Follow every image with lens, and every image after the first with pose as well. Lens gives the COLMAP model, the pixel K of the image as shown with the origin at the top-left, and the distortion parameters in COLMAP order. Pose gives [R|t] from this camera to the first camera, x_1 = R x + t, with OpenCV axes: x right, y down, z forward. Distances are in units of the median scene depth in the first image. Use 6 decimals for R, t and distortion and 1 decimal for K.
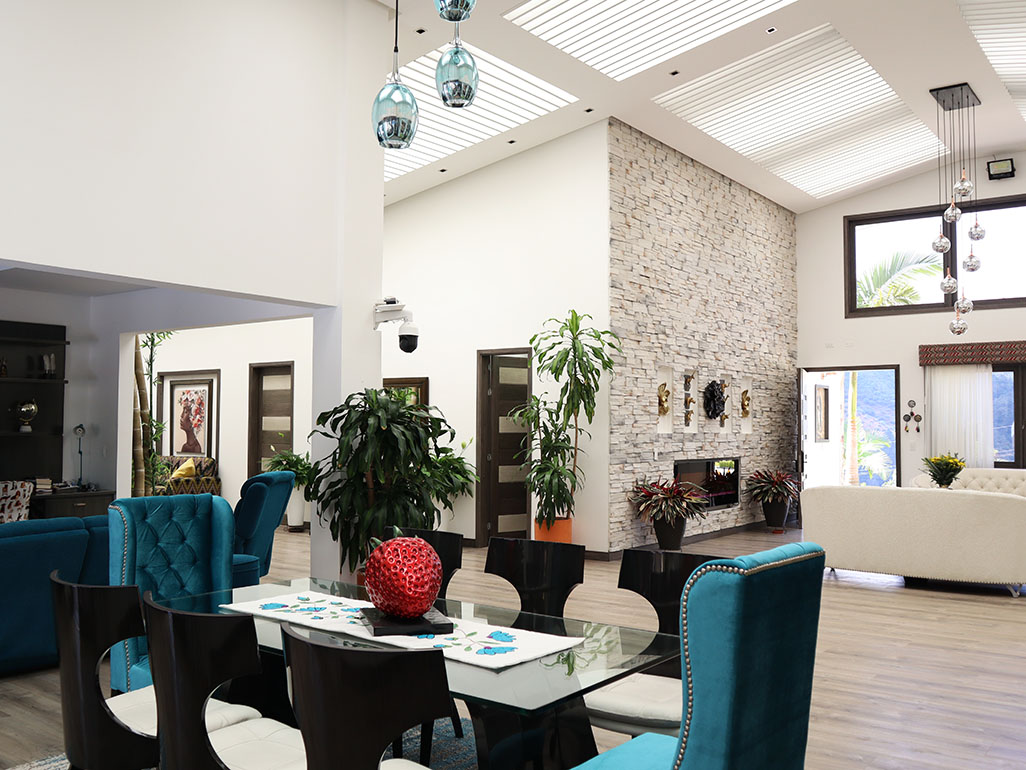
lens RADIAL K [[957.3, 0, 513.0], [0, 957.3, 385.0], [0, 0, 1]] dist [-0.005246, -0.004719]
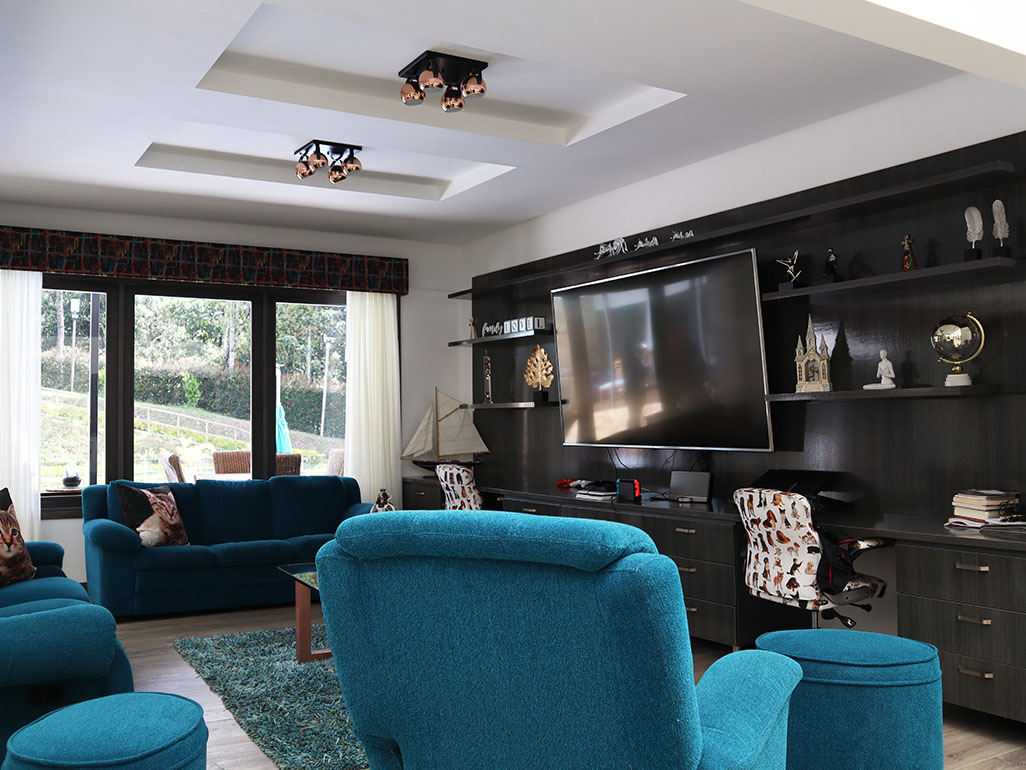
lens RADIAL K [[957.3, 0, 513.0], [0, 957.3, 385.0], [0, 0, 1]] dist [-0.005246, -0.004719]
pose [[-0.359193, -0.032992, -0.932680, -0.021094], [0.048434, 0.997369, -0.053934, 0.067554], [0.932006, -0.064546, -0.356650, 1.054712]]
